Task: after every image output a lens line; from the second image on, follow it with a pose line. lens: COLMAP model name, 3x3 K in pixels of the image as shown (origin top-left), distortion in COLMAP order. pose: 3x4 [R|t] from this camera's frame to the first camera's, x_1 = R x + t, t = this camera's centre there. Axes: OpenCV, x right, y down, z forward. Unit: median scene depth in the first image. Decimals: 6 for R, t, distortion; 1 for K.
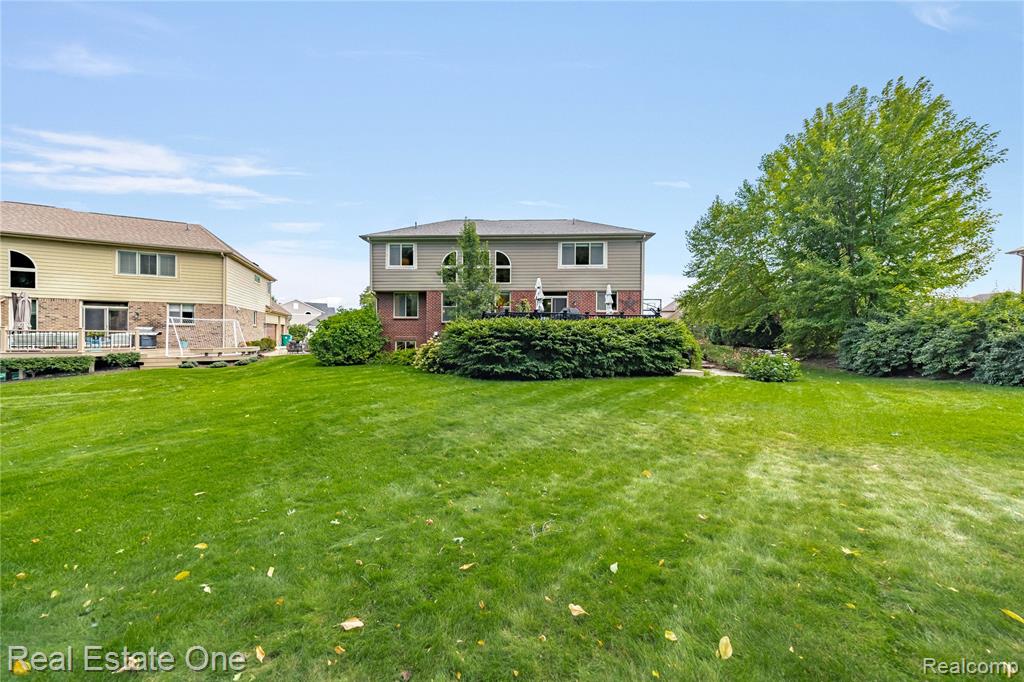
lens RADIAL K [[308.9, 0, 512.0], [0, 308.9, 341.0], [0, 0, 1]] dist [0.000064, -0.000019]
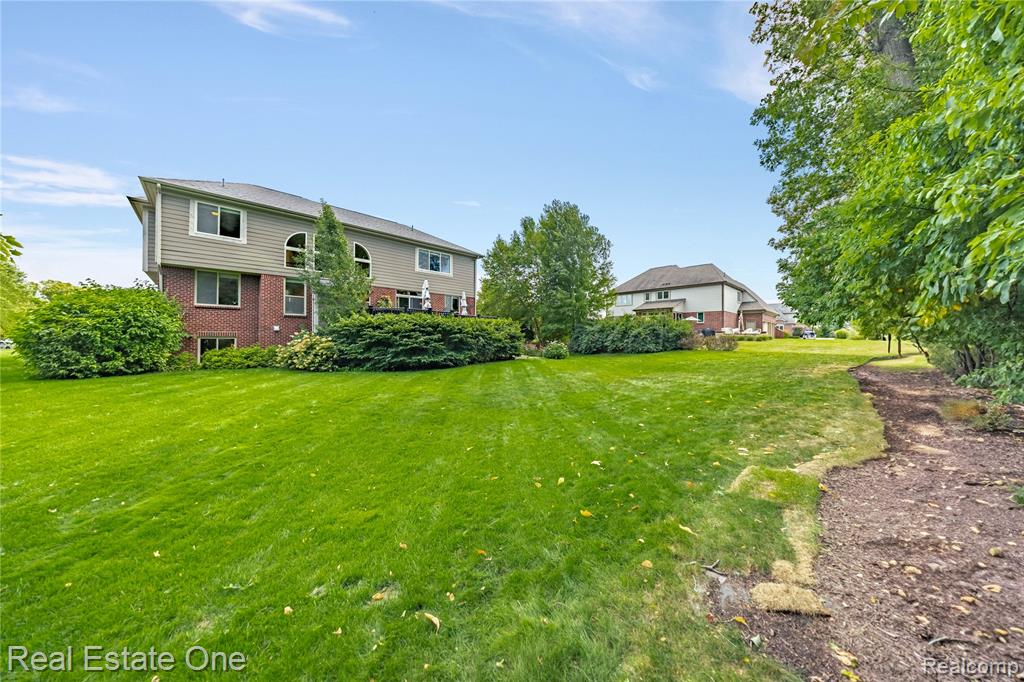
lens RADIAL K [[308.9, 0, 512.0], [0, 308.9, 341.0], [0, 0, 1]] dist [0.000064, -0.000019]
pose [[0.708555, -0.011265, 0.705566, -0.411231], [0.010391, 0.999931, 0.005530, 0.013296], [-0.705580, 0.003413, 0.708623, -0.020126]]
